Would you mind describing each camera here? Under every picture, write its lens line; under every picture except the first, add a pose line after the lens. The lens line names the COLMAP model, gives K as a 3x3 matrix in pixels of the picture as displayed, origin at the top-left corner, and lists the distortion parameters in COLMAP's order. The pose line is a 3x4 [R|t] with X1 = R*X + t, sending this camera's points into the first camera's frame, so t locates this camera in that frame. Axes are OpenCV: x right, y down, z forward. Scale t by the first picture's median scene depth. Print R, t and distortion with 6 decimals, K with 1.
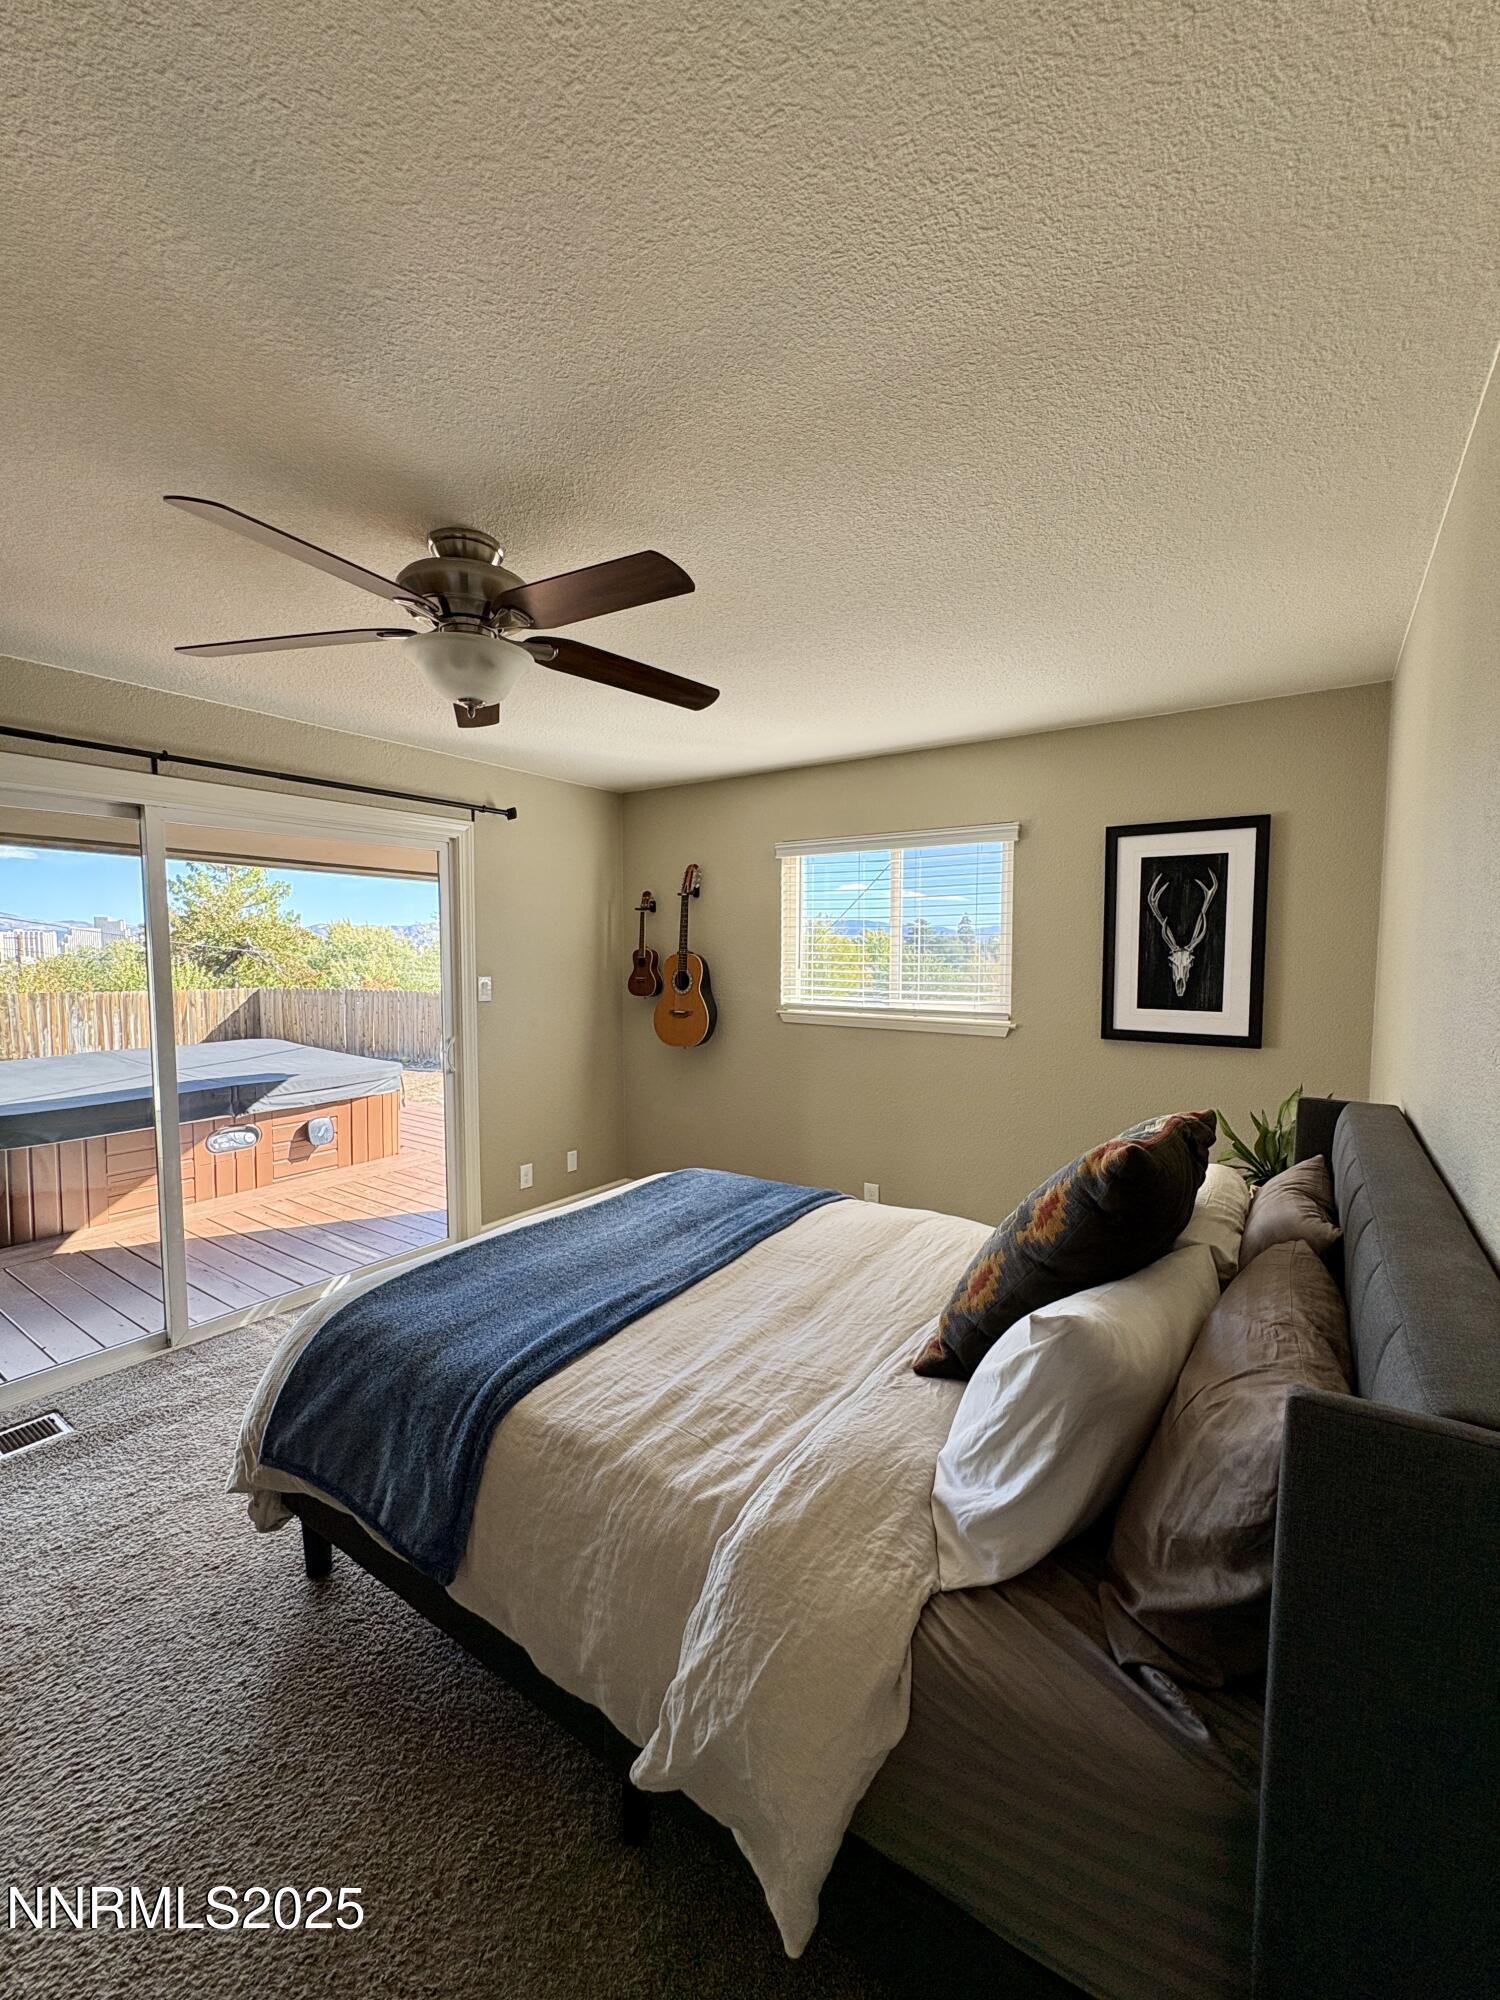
lens RADIAL K [[795.6, 0, 750.0], [0, 795.6, 1000.0], [0, 0, 1]] dist [-0.000961, 0.000450]
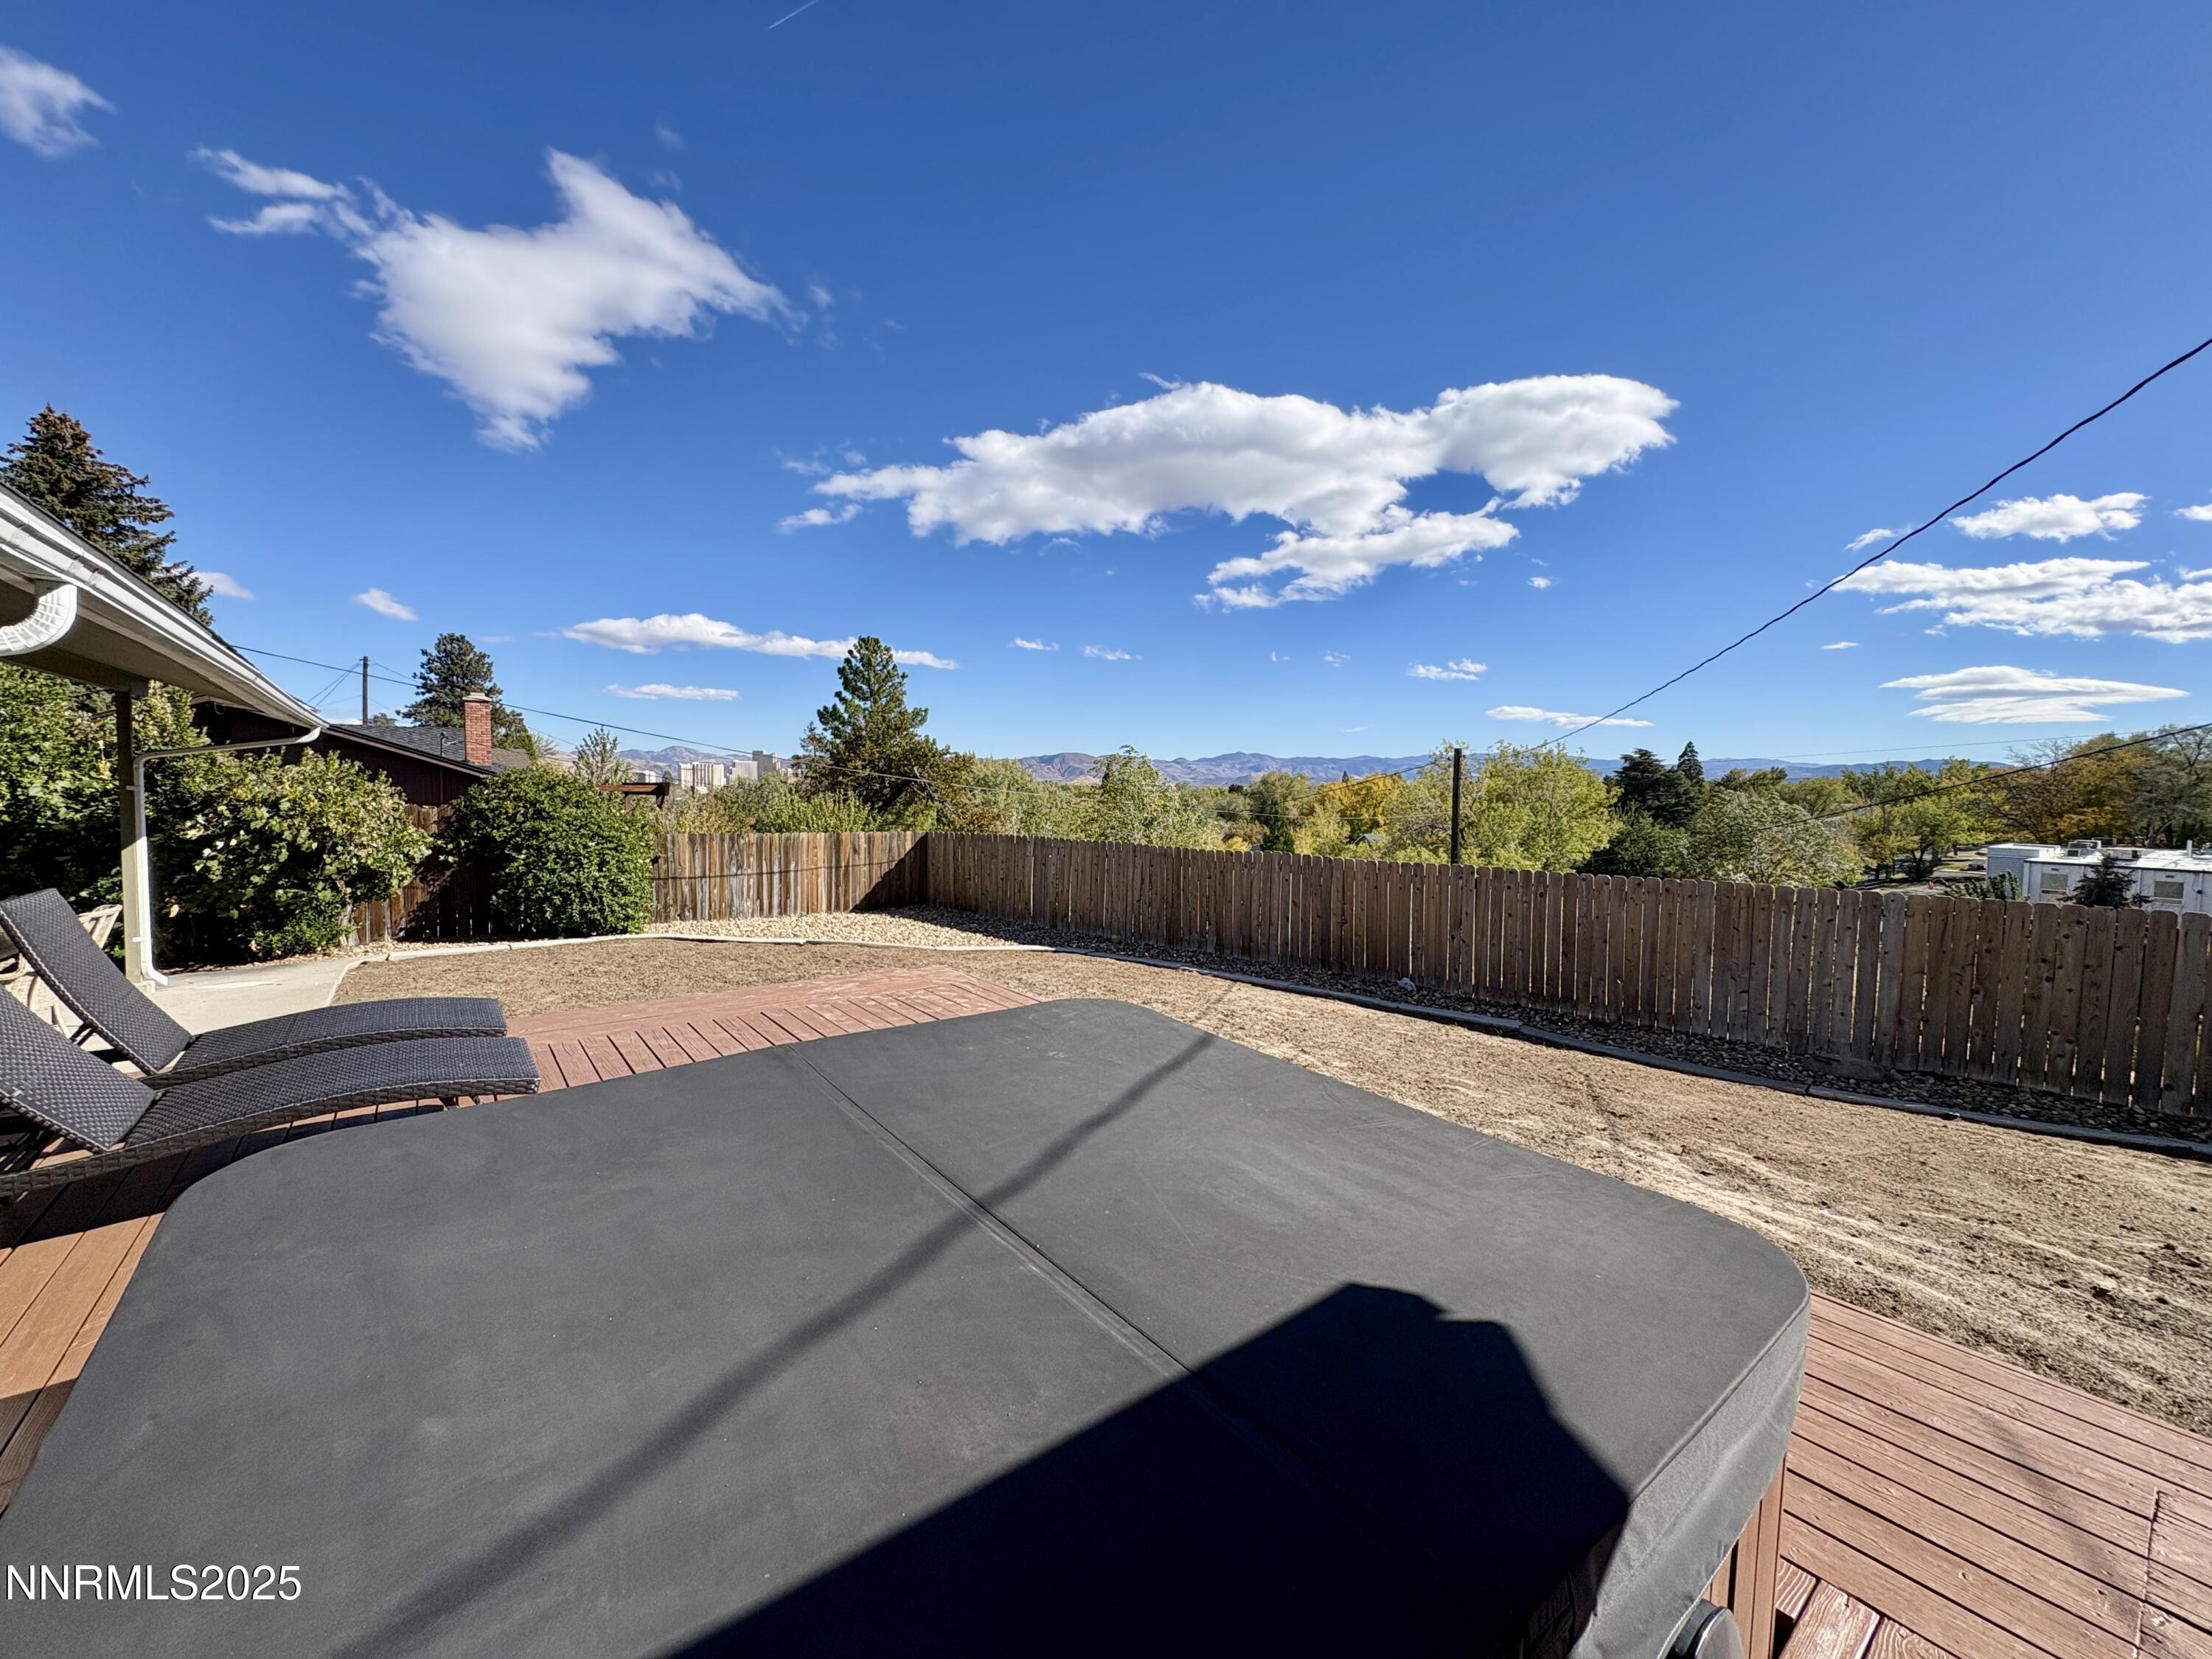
lens RADIAL K [[884.6, 0, 1074.1], [0, 884.6, 847.8], [0, 0, 1]] dist [0.028660, -0.012189]
pose [[0.946192, 0.033675, -0.321848, -0.232148], [-0.030634, 0.999425, 0.014511, -0.018024], [0.322152, -0.003870, 0.946680, 0.257352]]
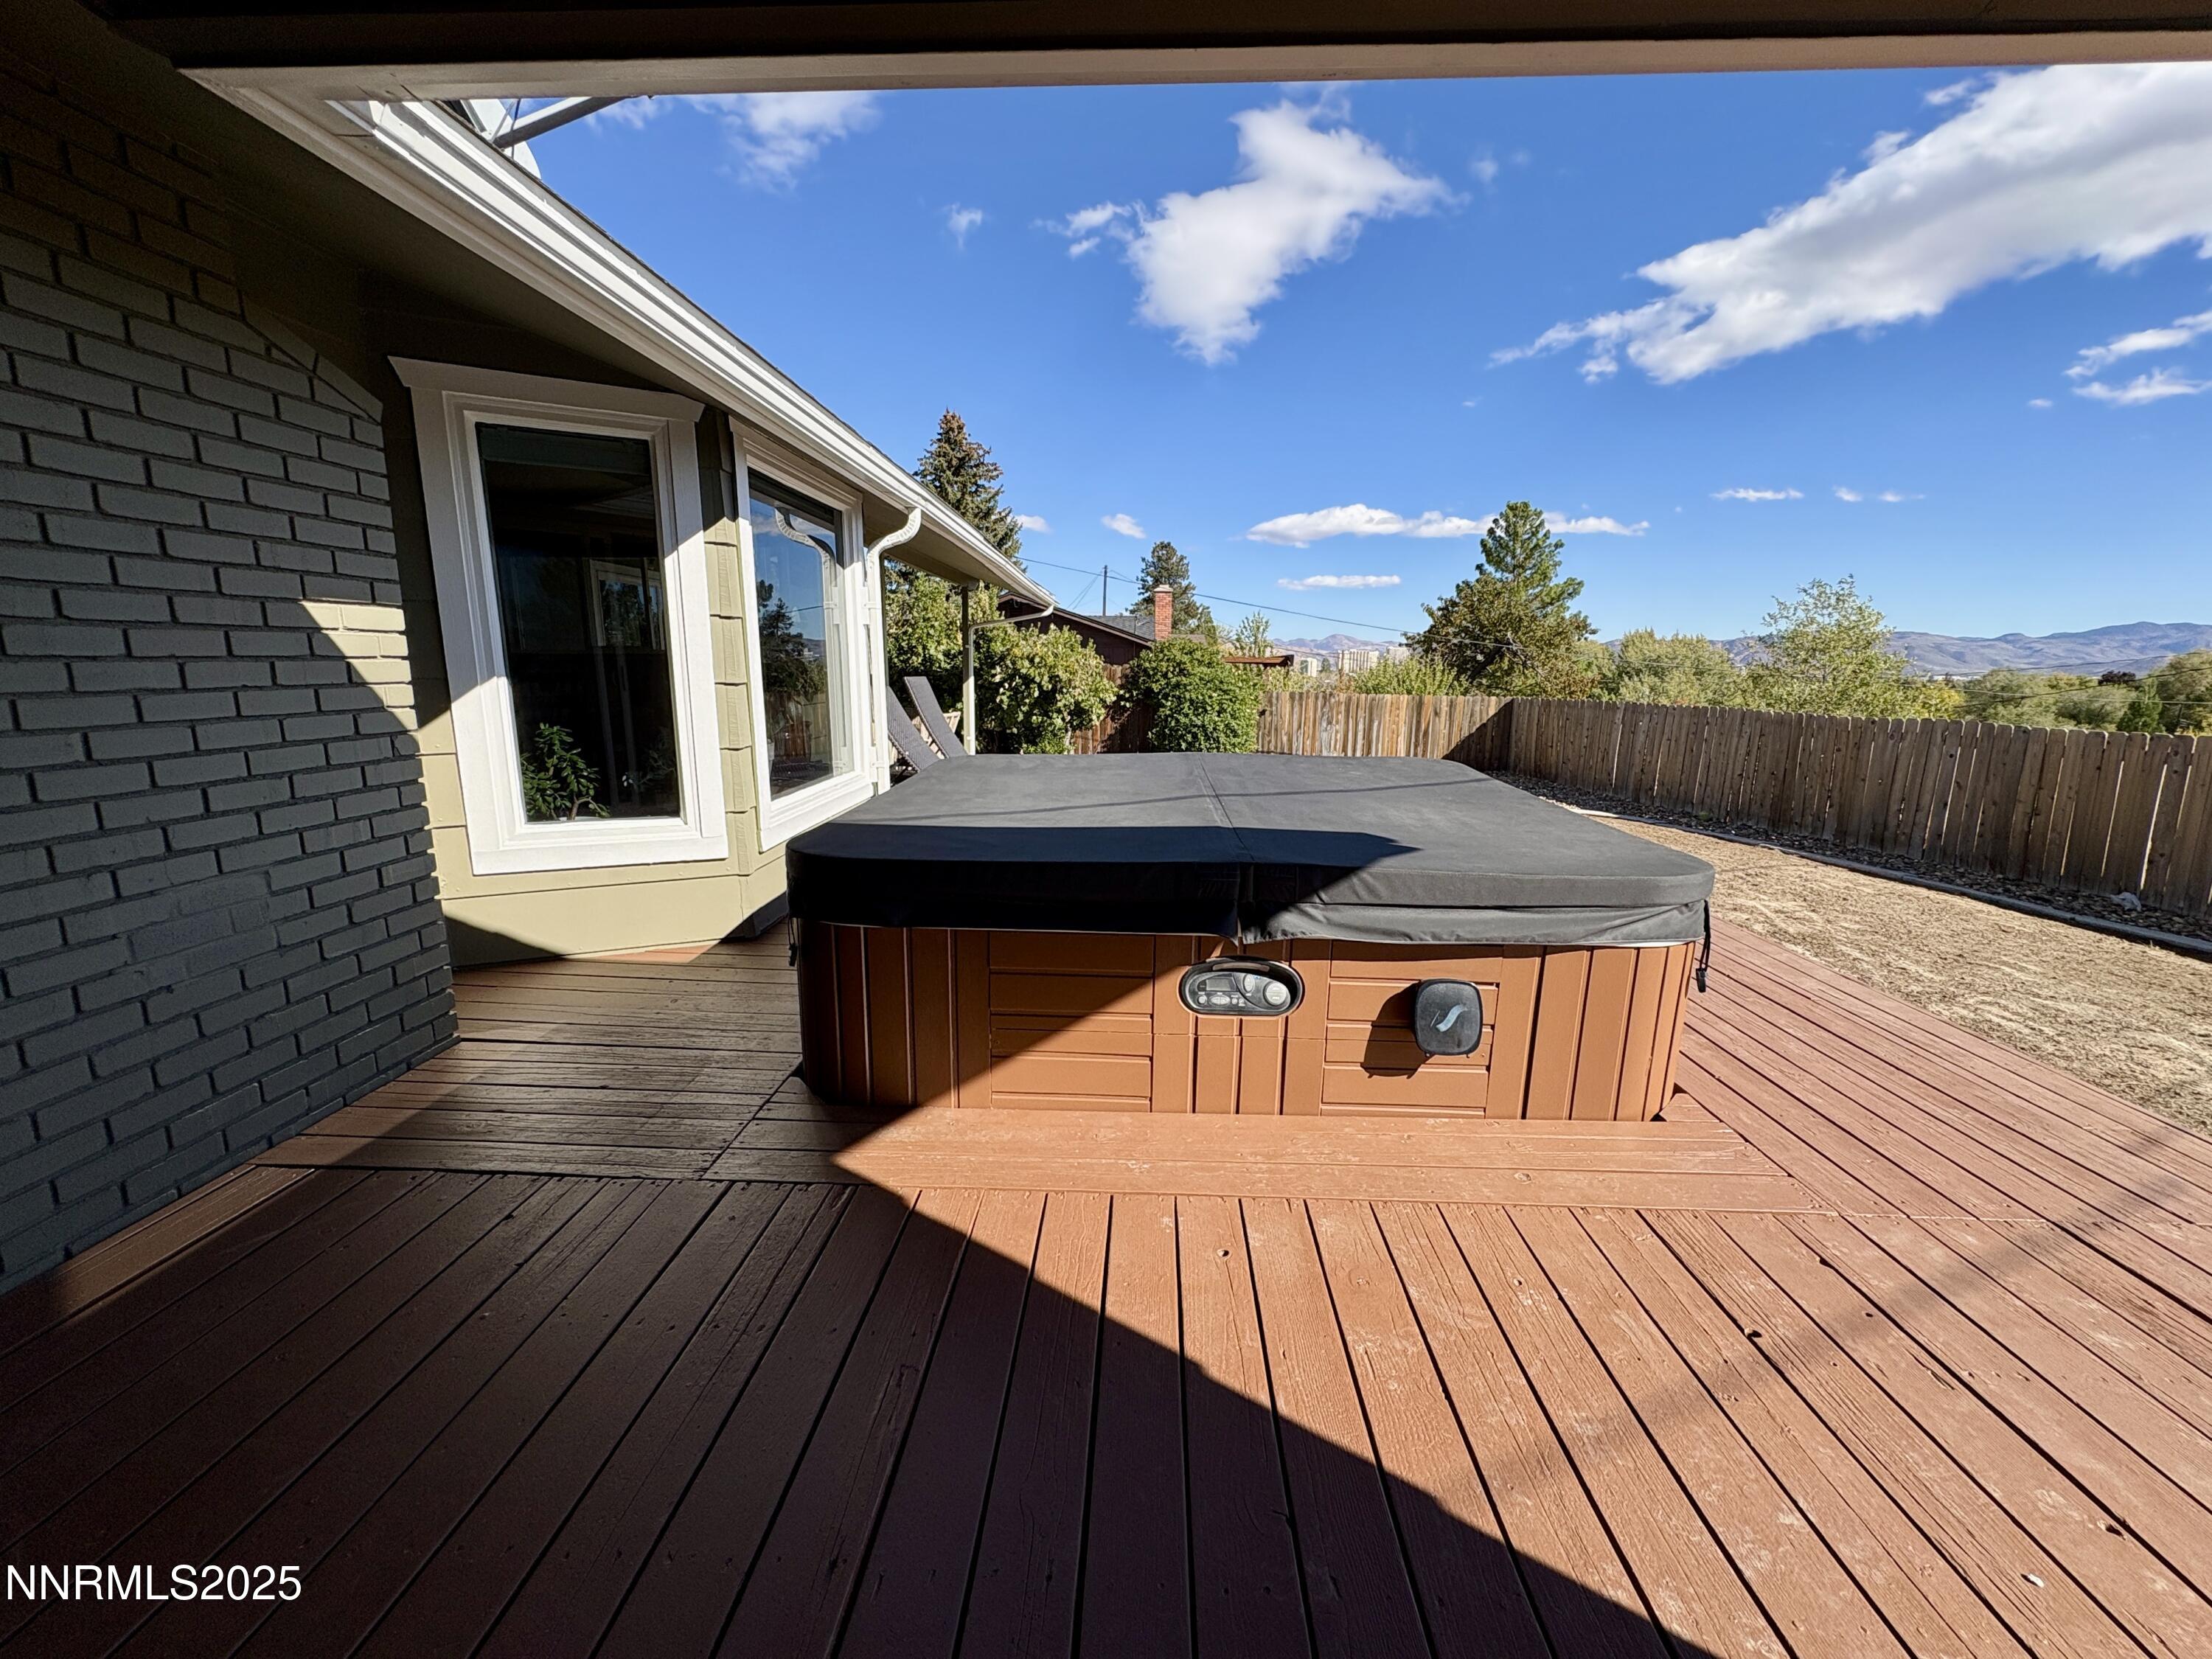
lens RADIAL K [[880.0, 0, 1106.0], [0, 880.0, 829.5], [0, 0, 1]] dist [-0.000961, 0.000450]
pose [[0.531059, 0.159588, -0.832171, -0.102333], [-0.061481, 0.986772, 0.150002, 0.009600], [0.845101, -0.028497, 0.533846, 0.223483]]
